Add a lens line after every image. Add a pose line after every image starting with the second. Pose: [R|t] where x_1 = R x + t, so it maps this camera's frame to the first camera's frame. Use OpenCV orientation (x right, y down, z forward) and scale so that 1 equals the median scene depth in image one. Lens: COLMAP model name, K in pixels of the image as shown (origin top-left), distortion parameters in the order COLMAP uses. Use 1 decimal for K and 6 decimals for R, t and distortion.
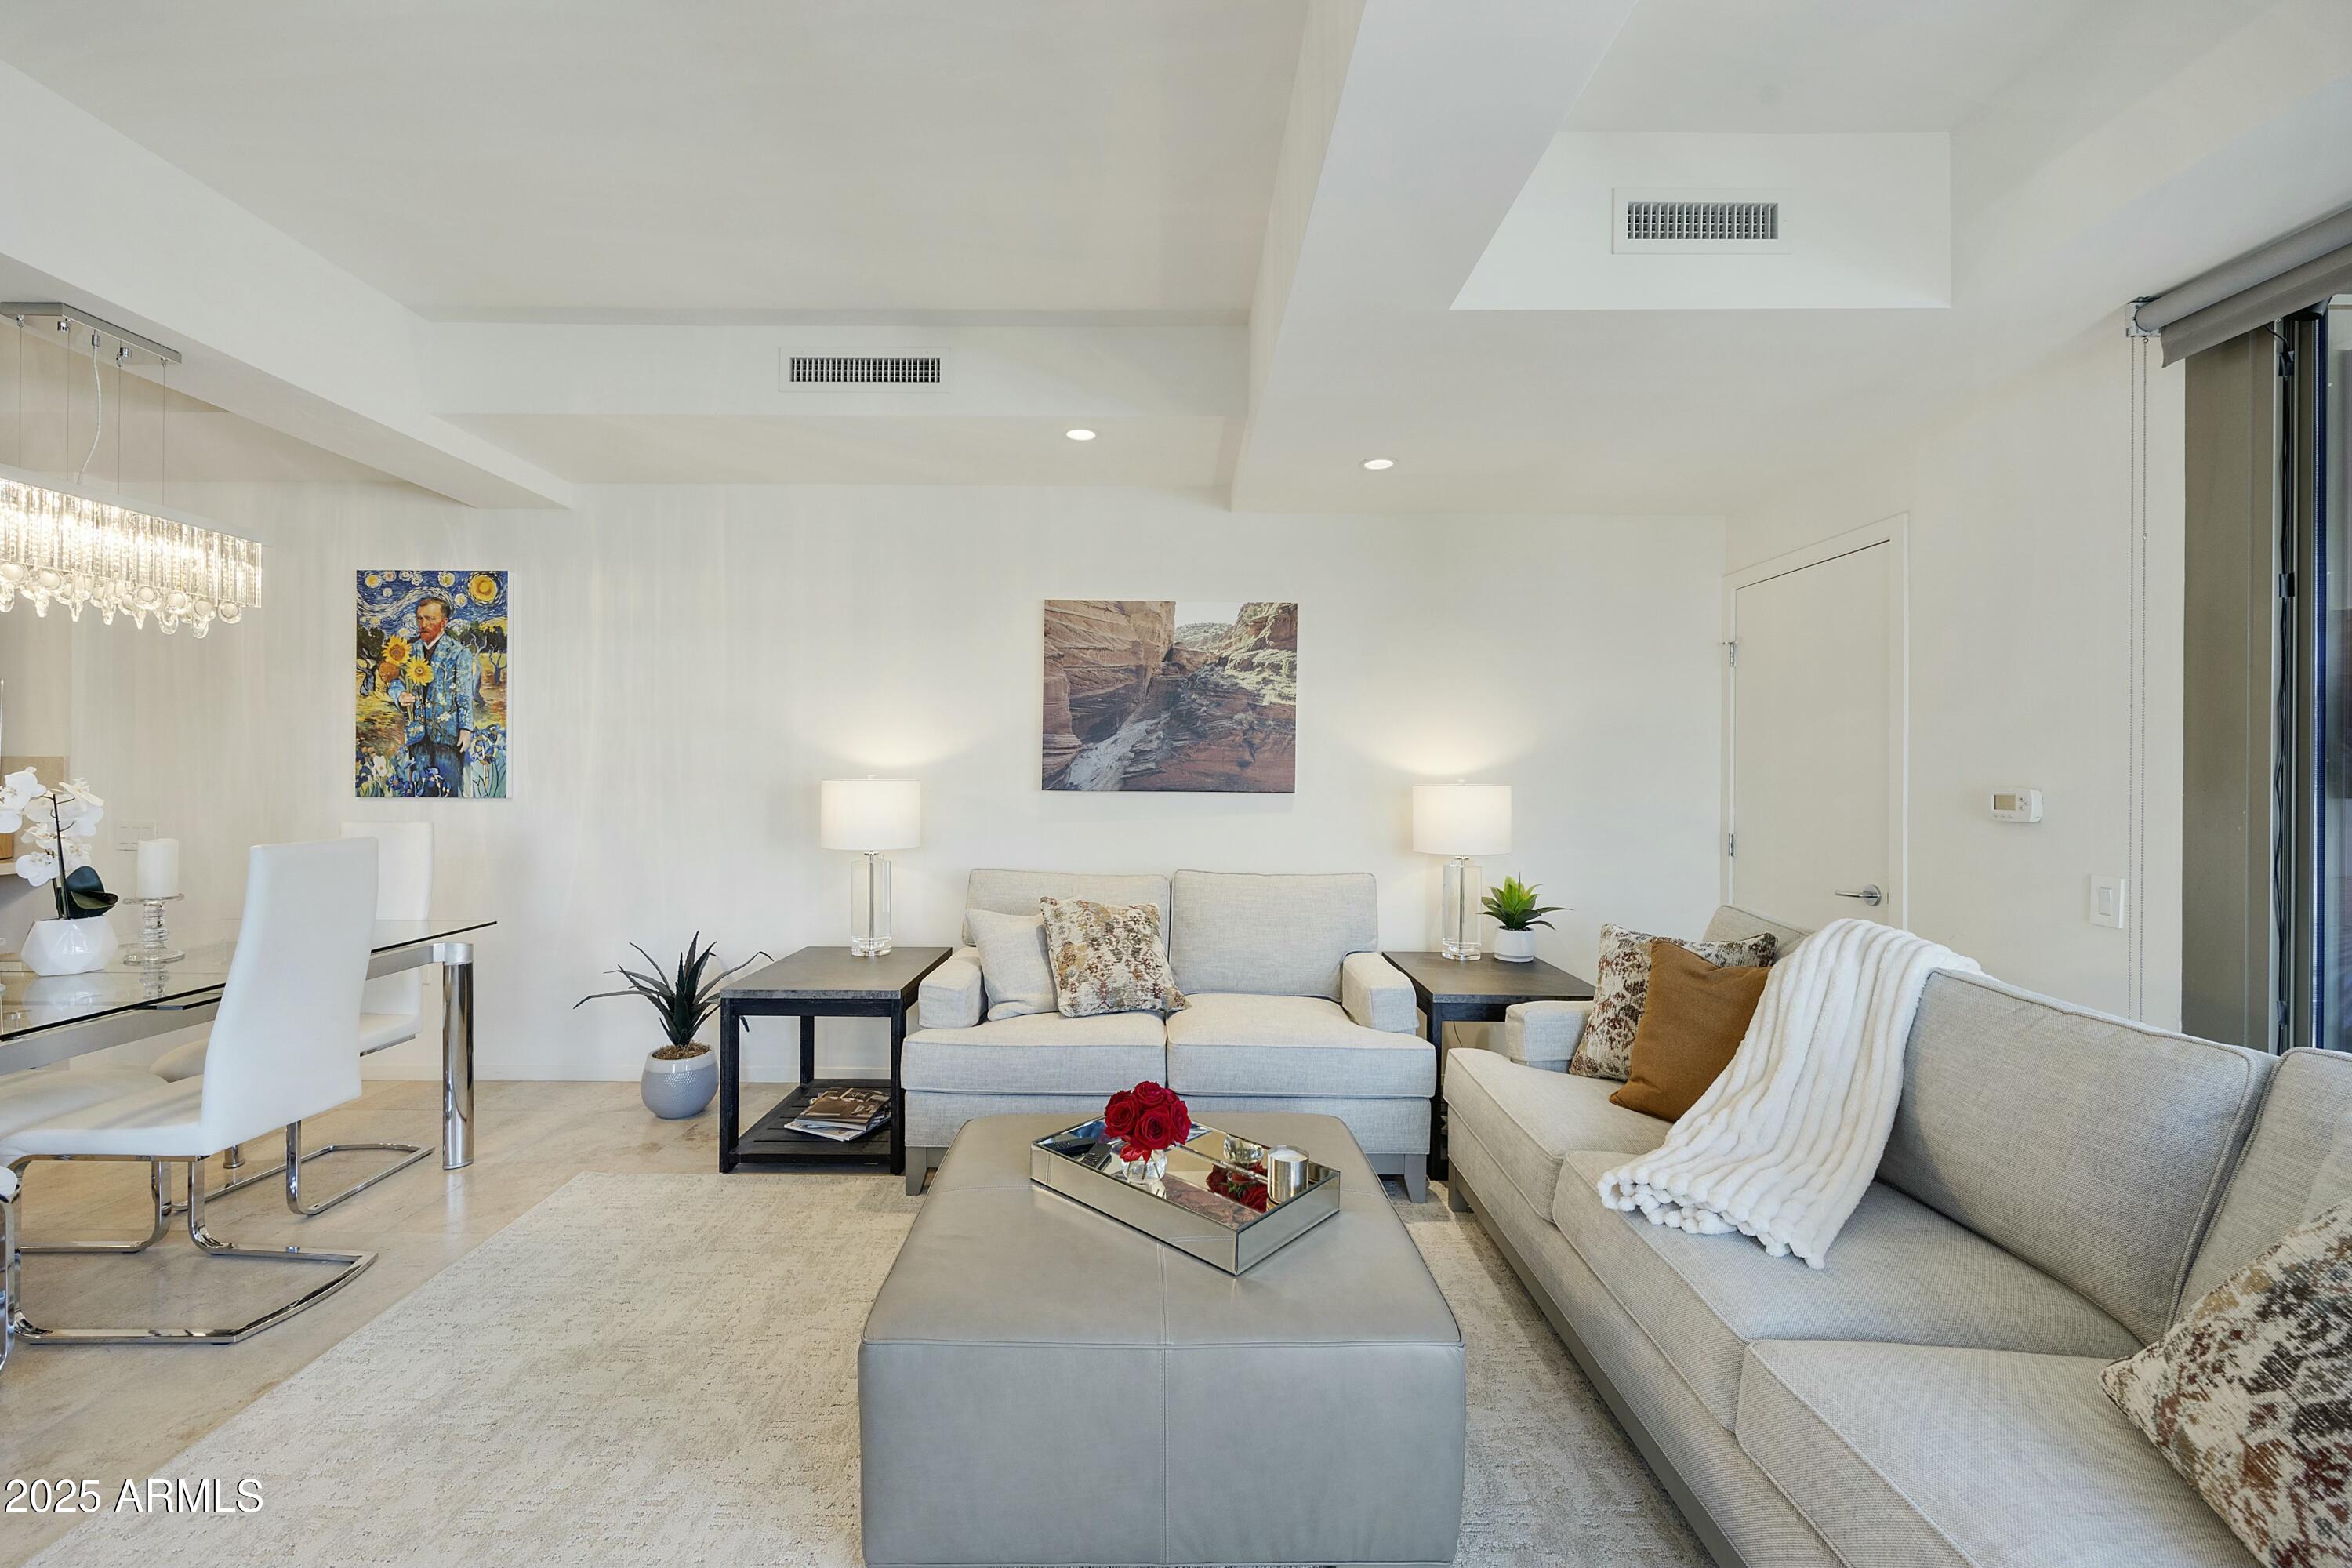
lens RADIAL K [[940.1, 0, 1172.7], [0, 940.1, 772.6], [0, 0, 1]] dist [-0.000890, 0.000366]
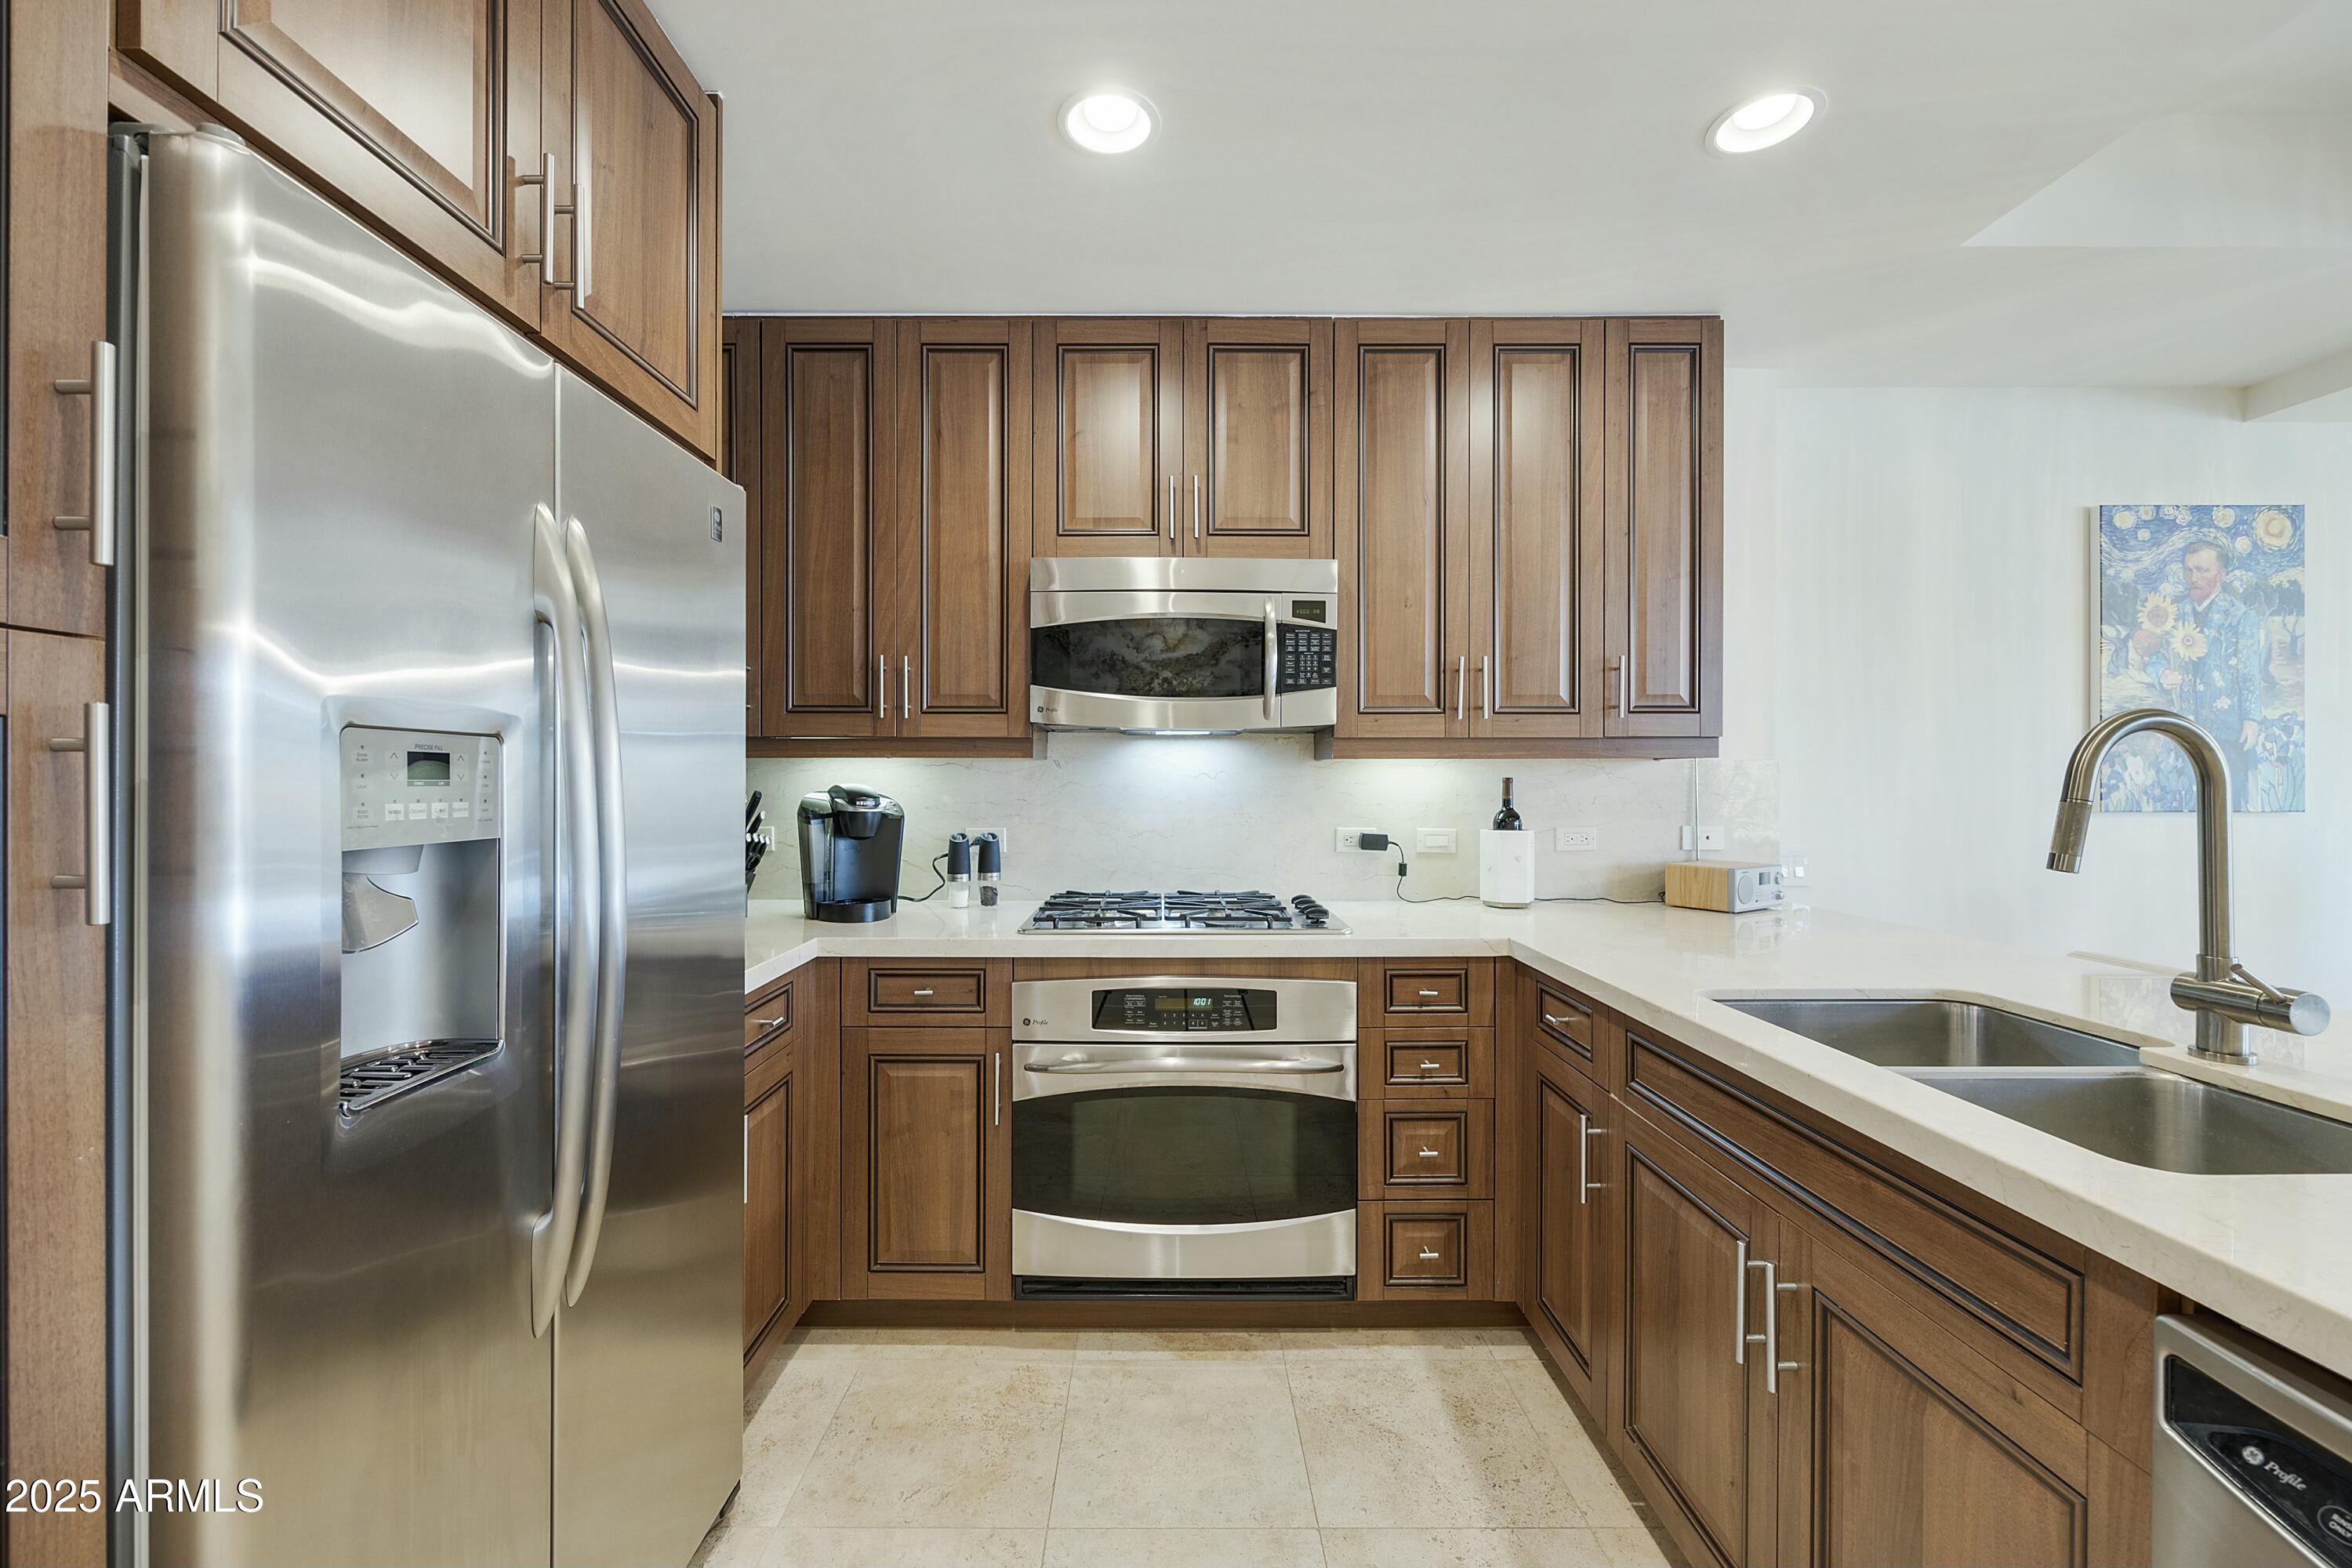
lens RADIAL K [[940.1, 0, 1176.5], [0, 940.1, 782.7], [0, 0, 1]] dist [-0.000890, 0.000366]
pose [[0.999781, -0.009368, 0.018714, -1.612405], [0.009274, 0.999944, 0.005128, -0.008108], [-0.018761, -0.004953, 0.999812, 0.276131]]
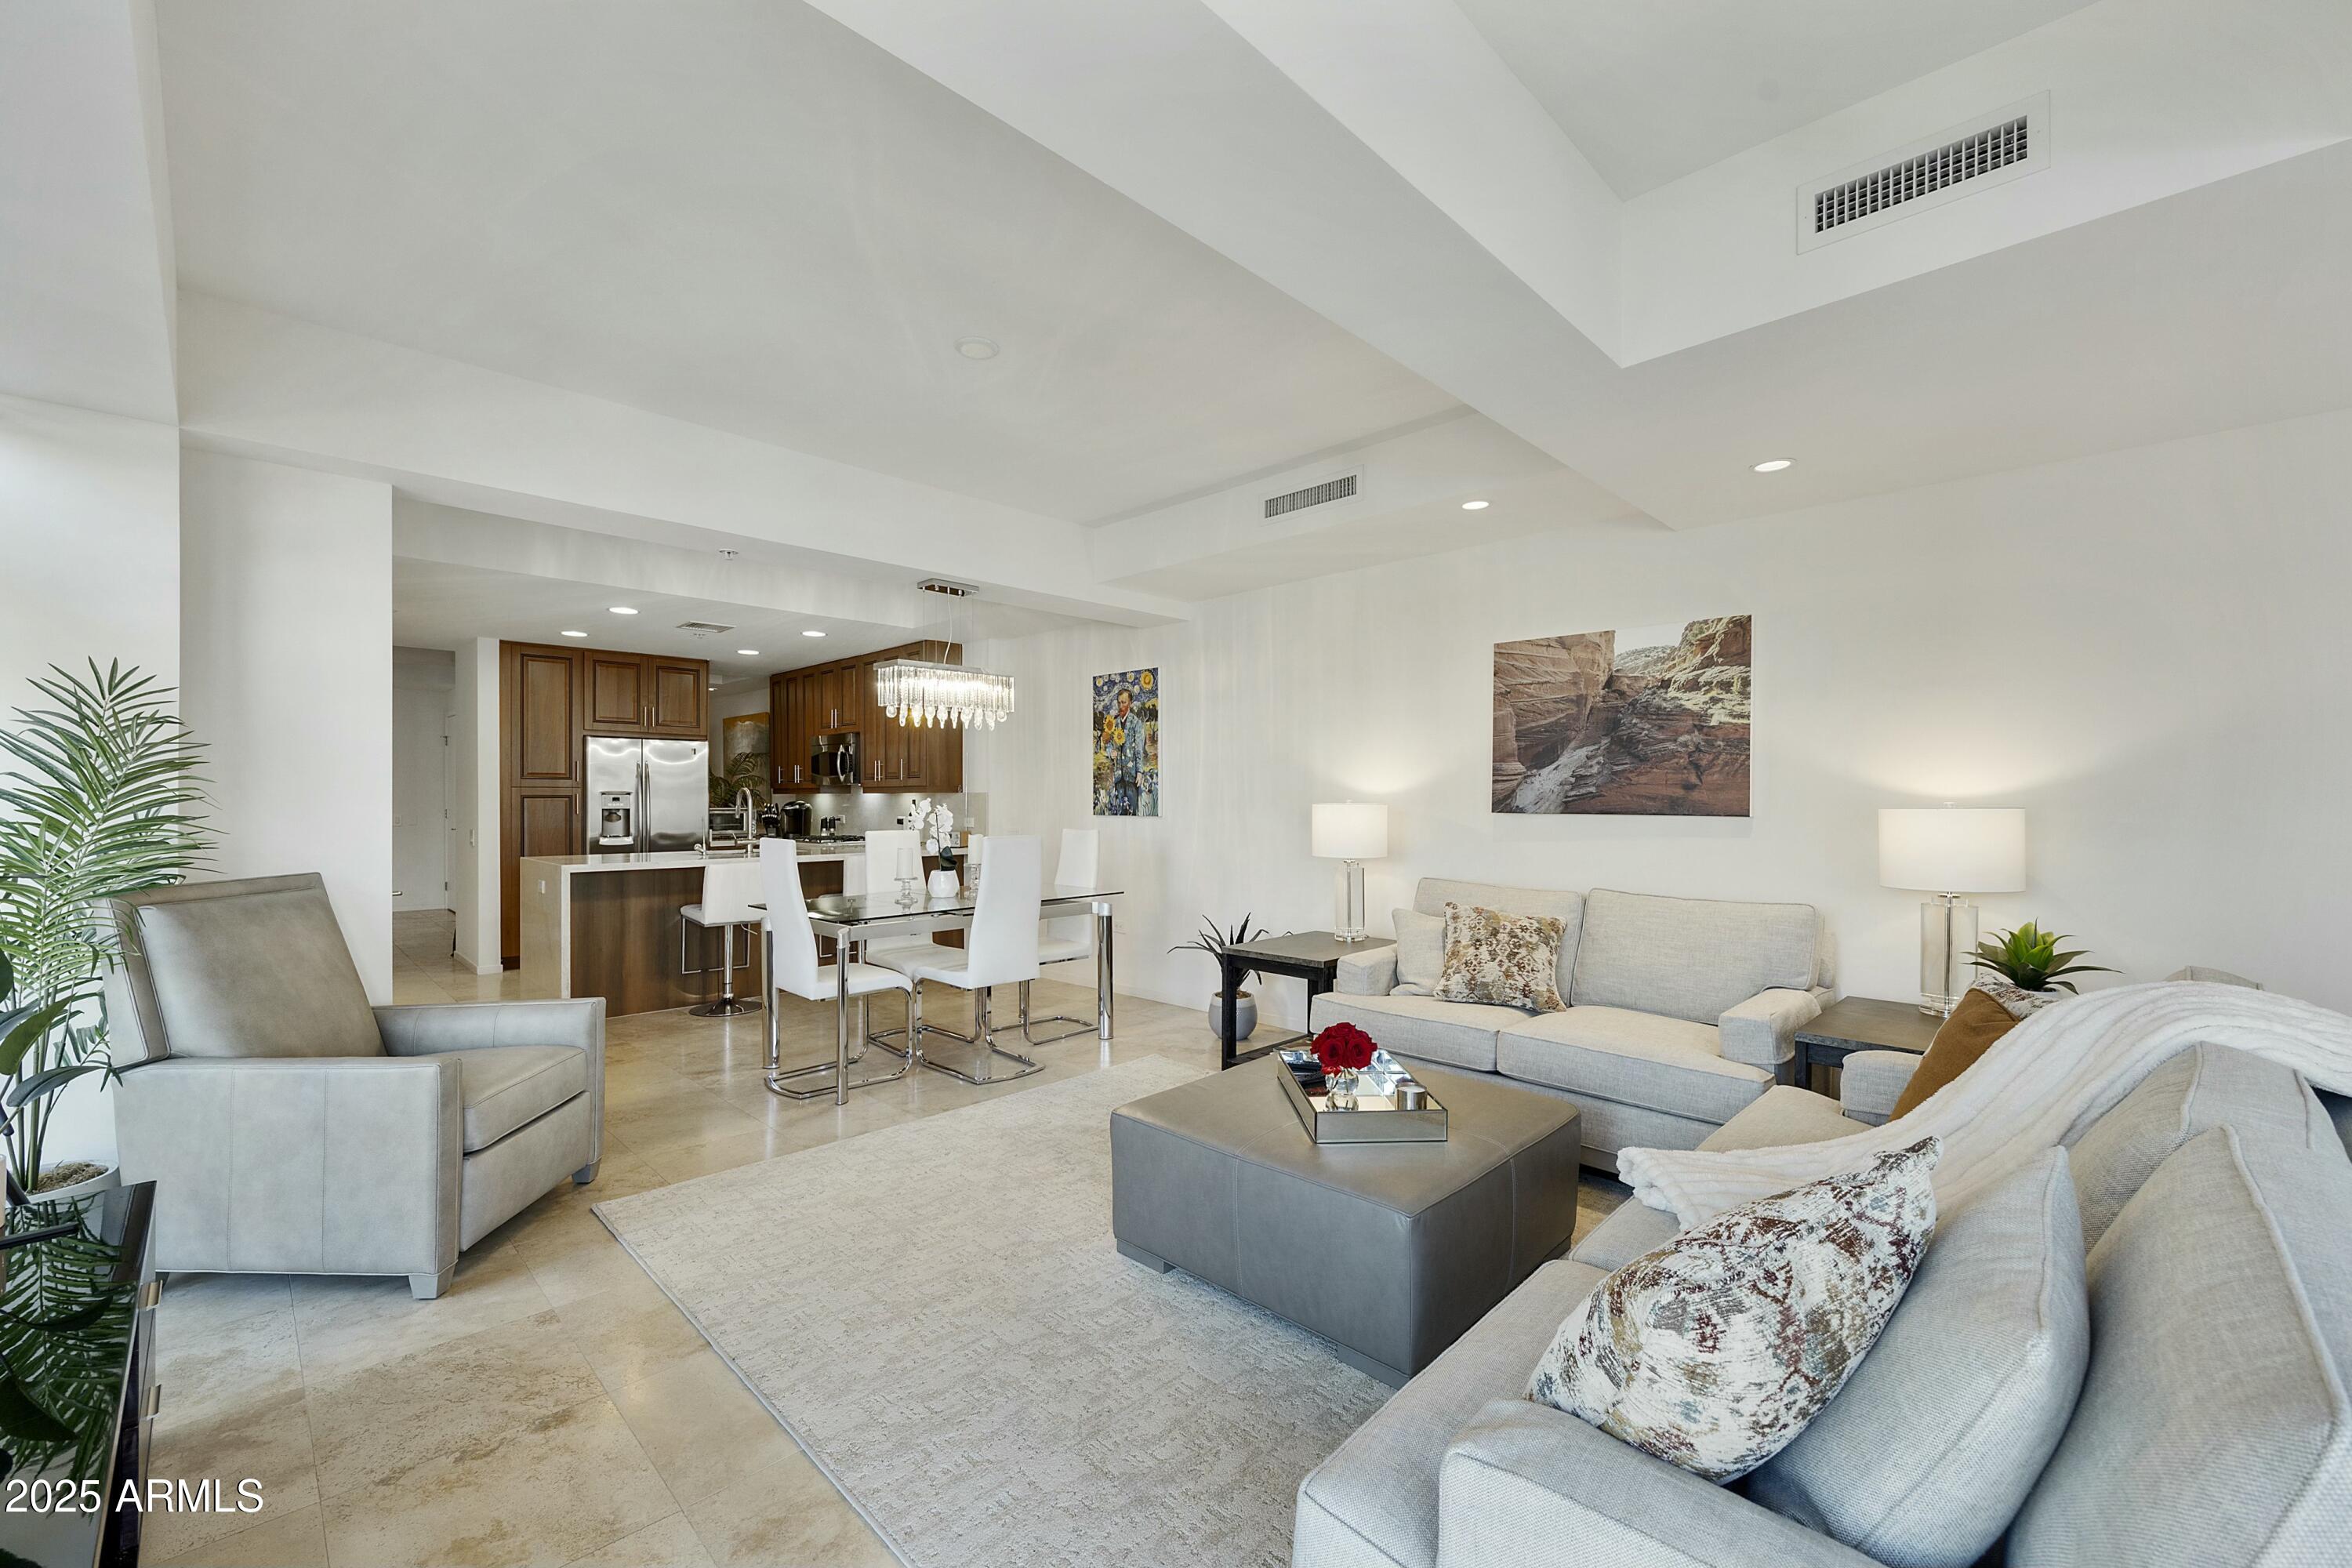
lens RADIAL K [[940.1, 0, 1172.7], [0, 940.1, 801.6], [0, 0, 1]] dist [-0.000890, 0.000366]
pose [[0.716484, -0.004105, -0.697591, 0.373596], [0.007534, 0.999970, 0.001855, 0.000533], [0.697562, -0.006585, 0.716494, -0.078180]]
